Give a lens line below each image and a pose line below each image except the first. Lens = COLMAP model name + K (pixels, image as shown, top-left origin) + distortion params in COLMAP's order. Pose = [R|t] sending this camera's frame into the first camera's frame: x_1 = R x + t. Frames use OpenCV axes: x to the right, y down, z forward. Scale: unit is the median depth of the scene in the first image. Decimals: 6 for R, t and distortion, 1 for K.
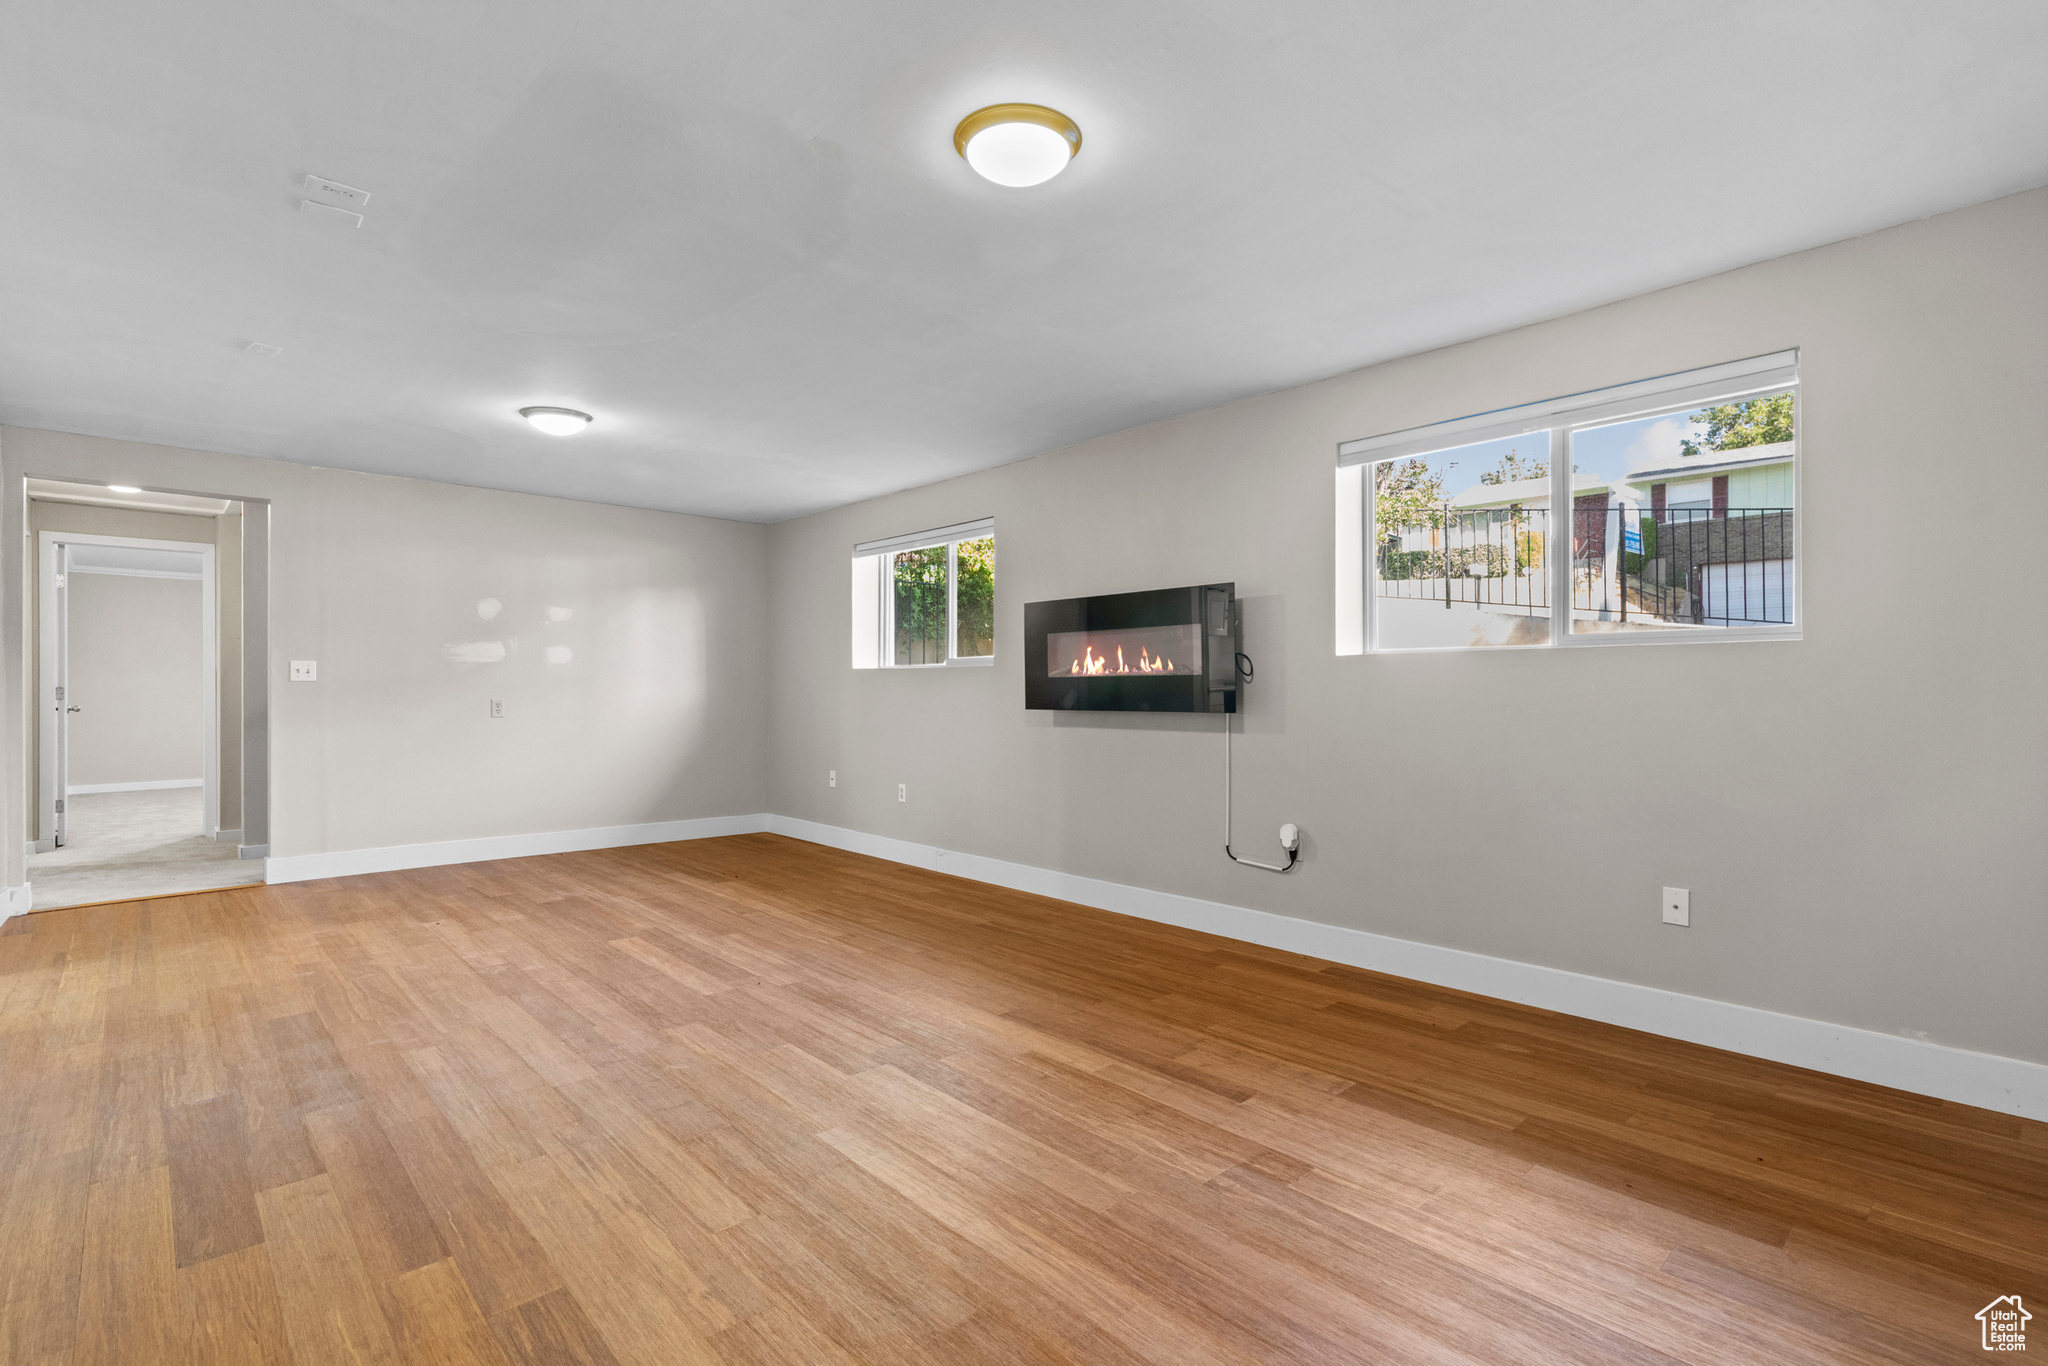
lens RADIAL K [[932.6, 0, 1014.8], [0, 932.6, 683.8], [0, 0, 1]] dist [0.010913, -0.001975]
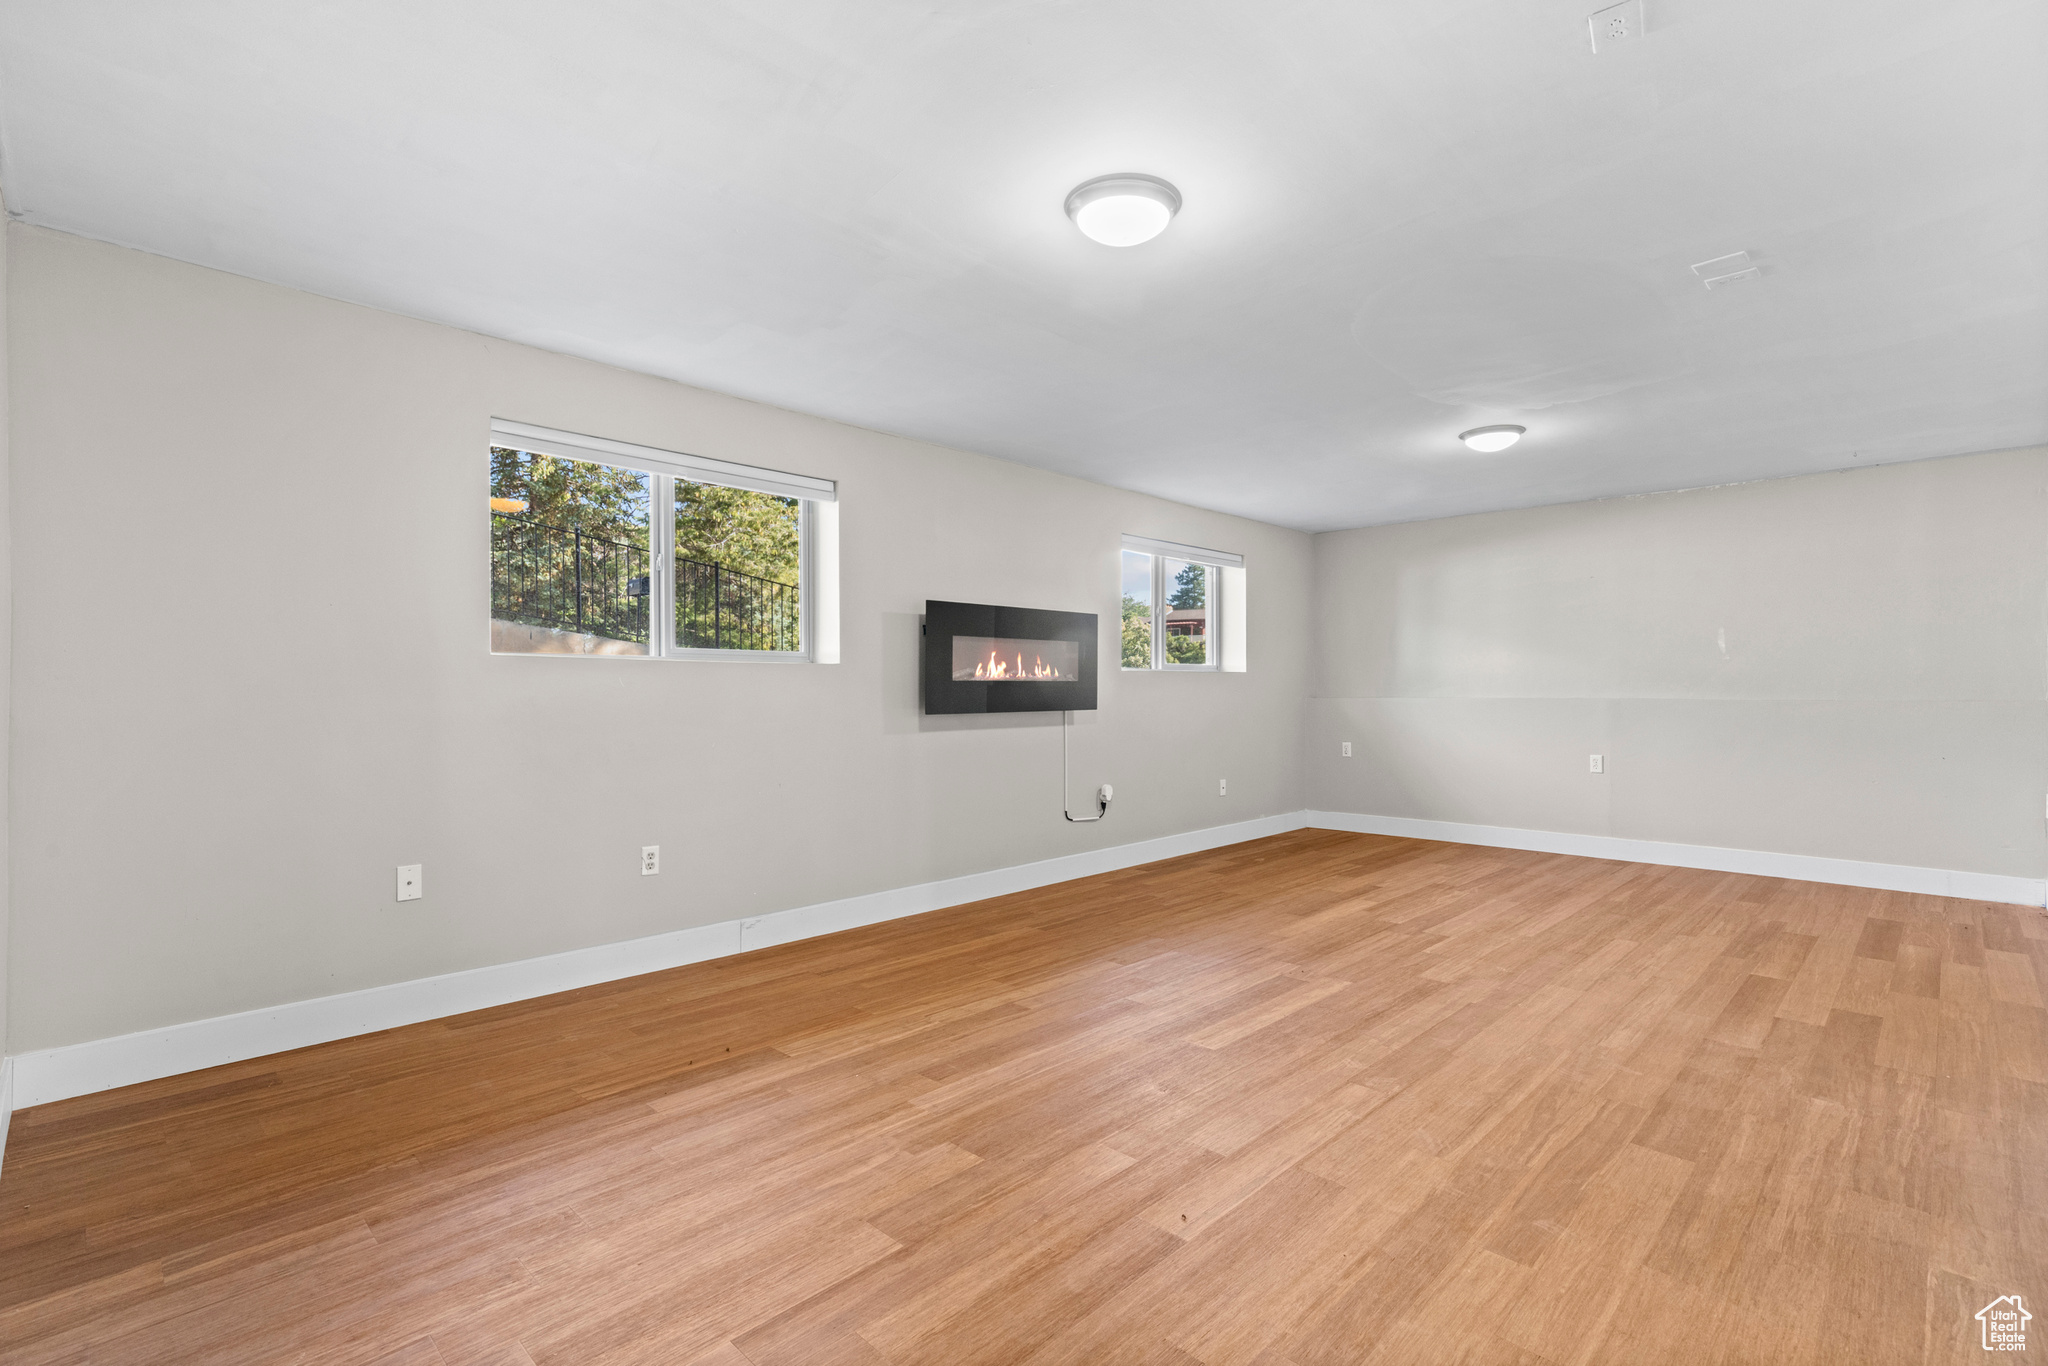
lens RADIAL K [[932.6, 0, 1015.0], [0, 932.6, 688.6], [0, 0, 1]] dist [0.010913, -0.001975]
pose [[-0.033054, 0.003034, 0.999449, -1.378090], [-0.003841, 0.999988, -0.003163, 0.007086], [-0.999446, -0.003943, -0.033042, 1.424427]]
